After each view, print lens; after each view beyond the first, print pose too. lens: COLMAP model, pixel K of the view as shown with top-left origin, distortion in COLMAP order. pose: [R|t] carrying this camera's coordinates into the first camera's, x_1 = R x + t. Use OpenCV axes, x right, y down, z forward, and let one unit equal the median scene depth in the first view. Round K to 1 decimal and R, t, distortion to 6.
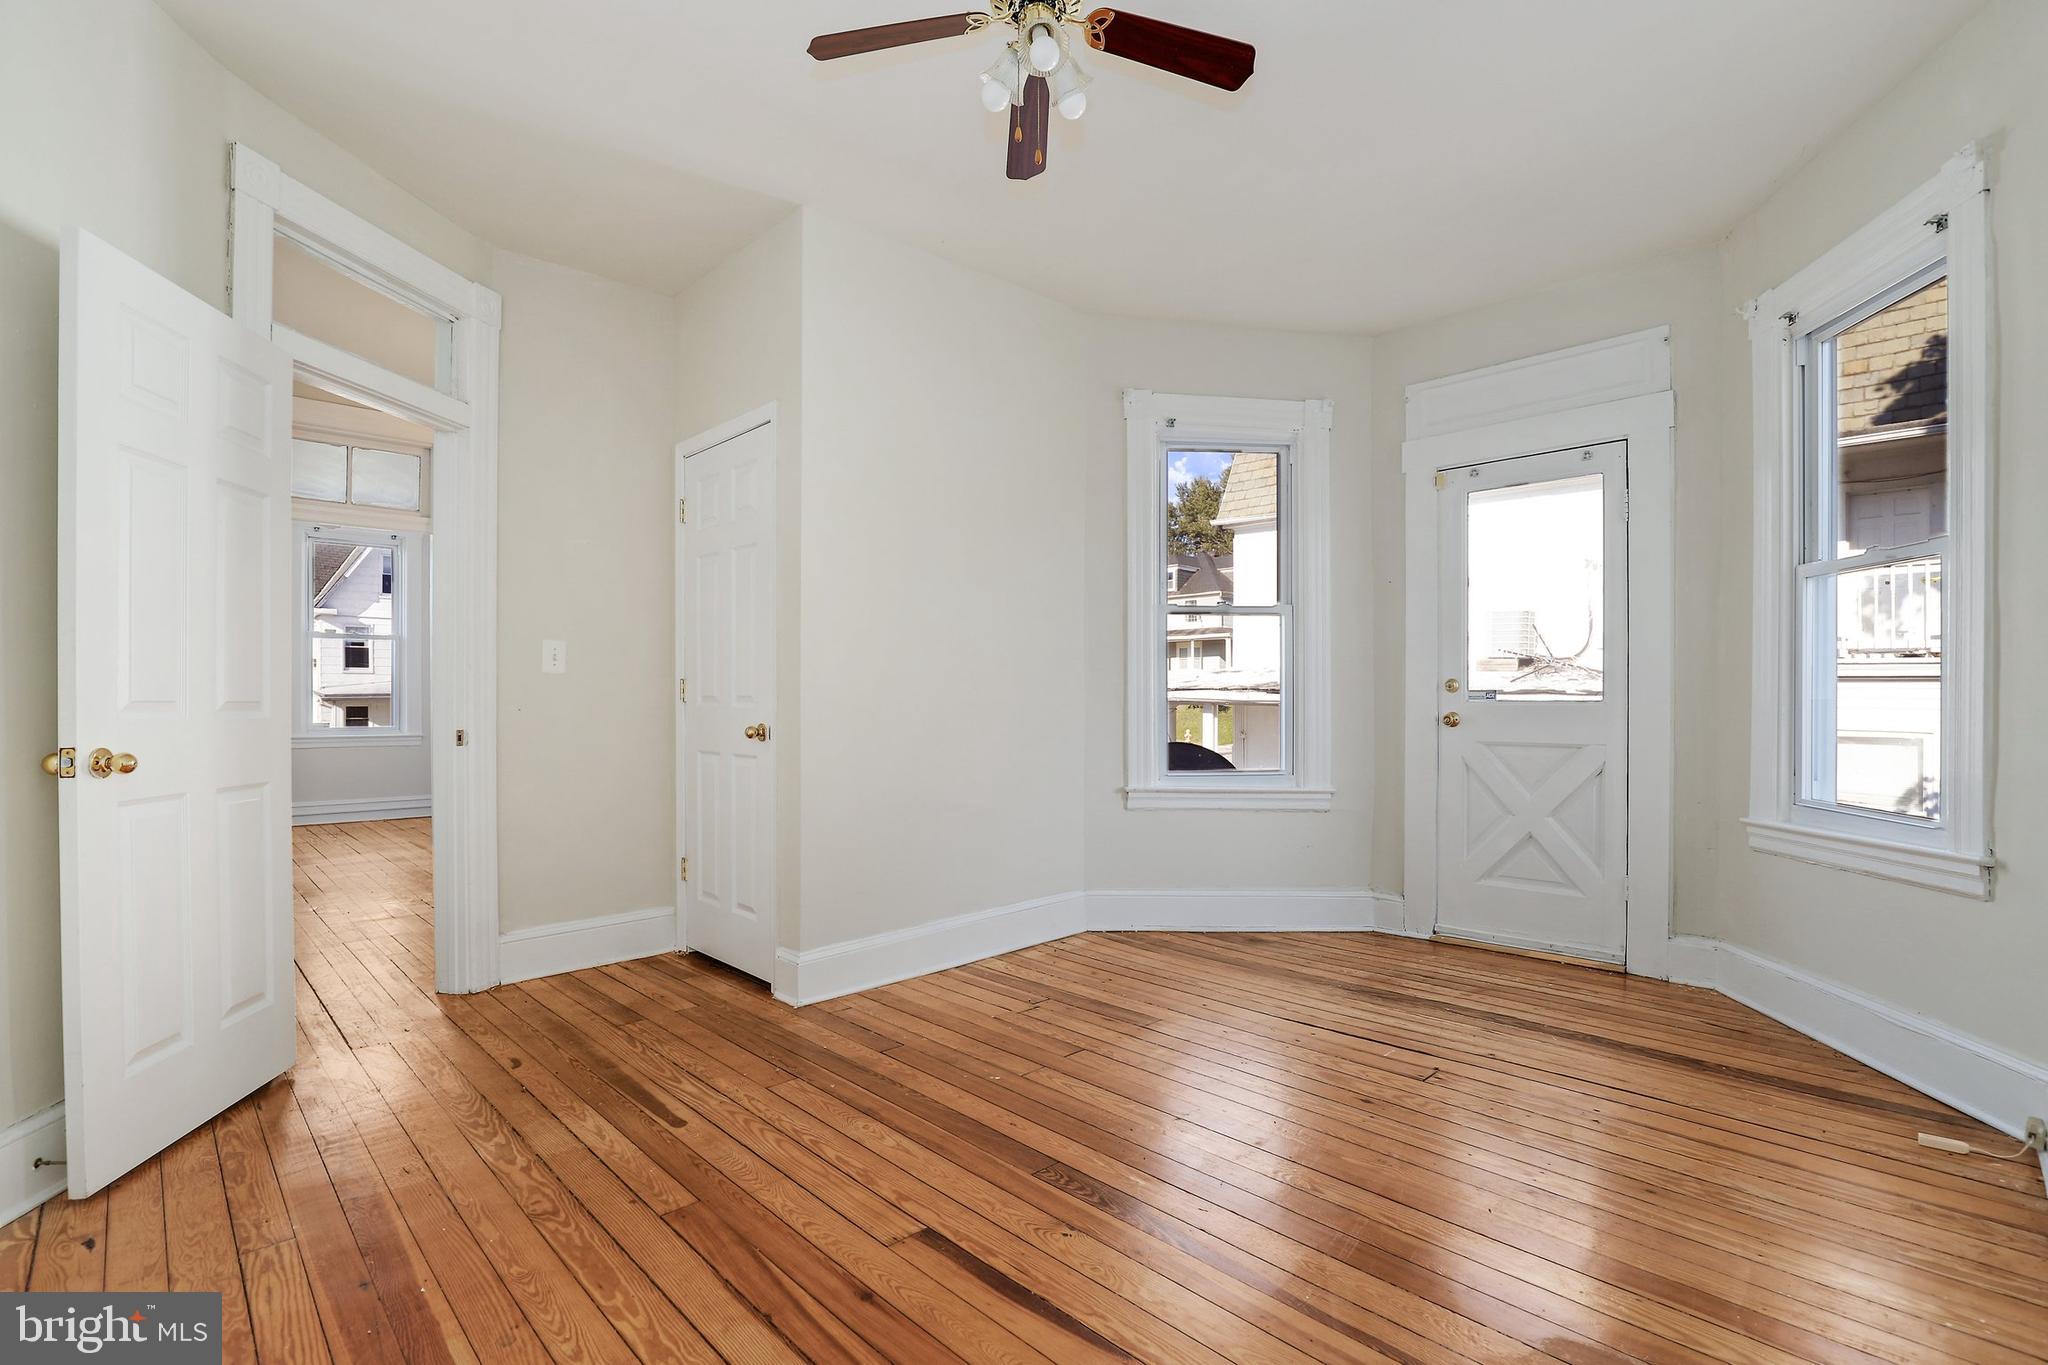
lens RADIAL K [[956.2, 0, 1025.6], [0, 956.2, 711.4], [0, 0, 1]] dist [-0.027039, 0.001154]
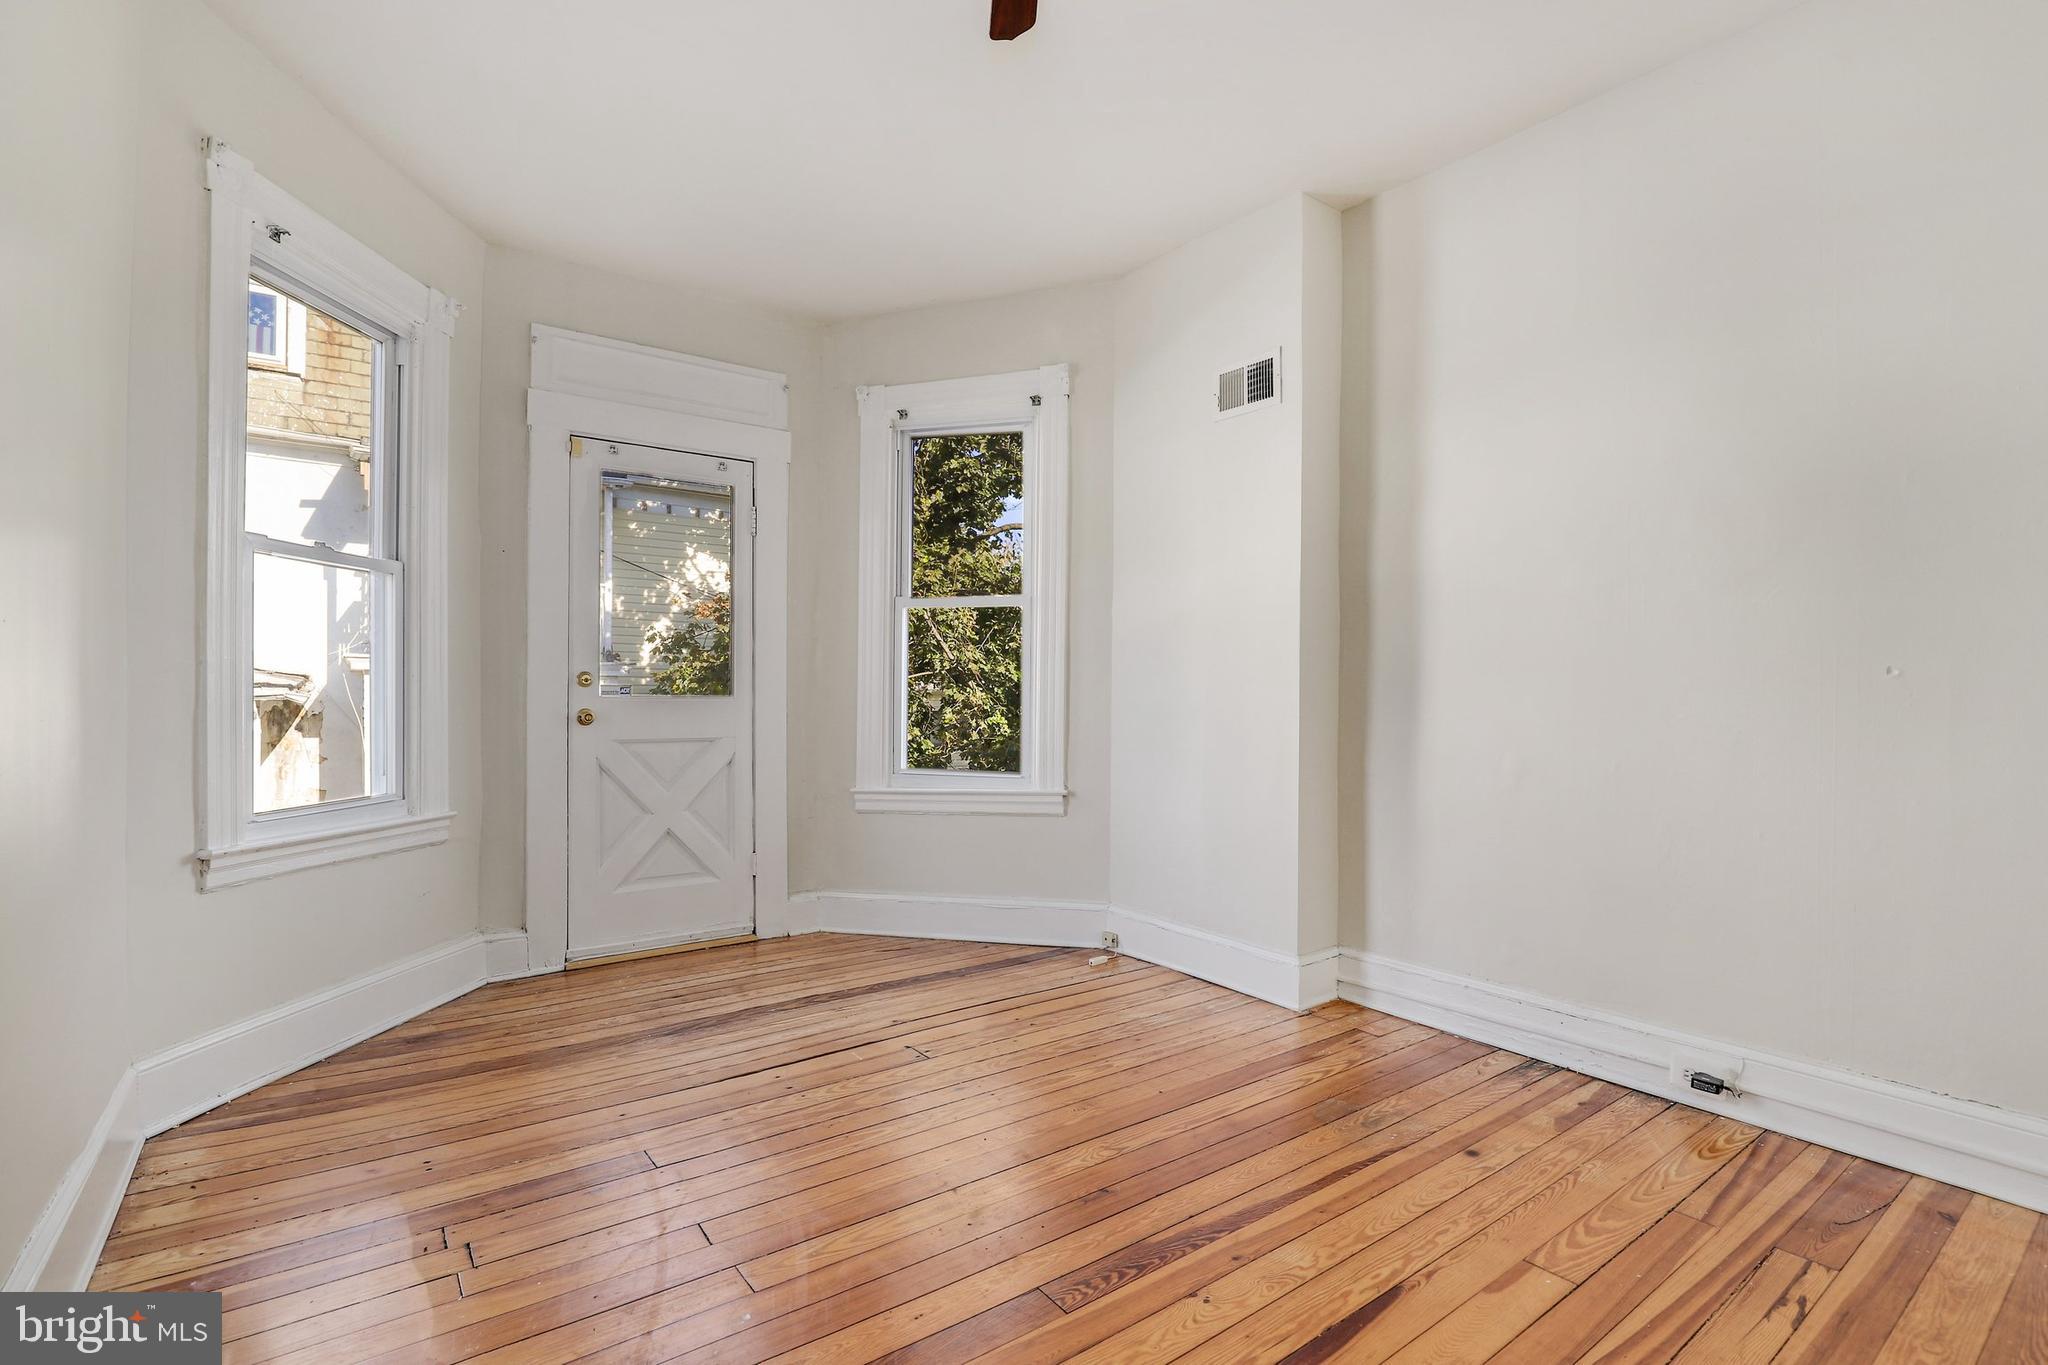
lens RADIAL K [[951.0, 0, 1024.4], [0, 951.0, 702.4], [0, 0, 1]] dist [-0.023038, 0.000240]
pose [[0.132385, -0.005969, 0.991180, -0.447176], [0.008083, 0.999955, 0.004942, -0.007417], [-0.991165, 0.007358, 0.132428, 0.552461]]
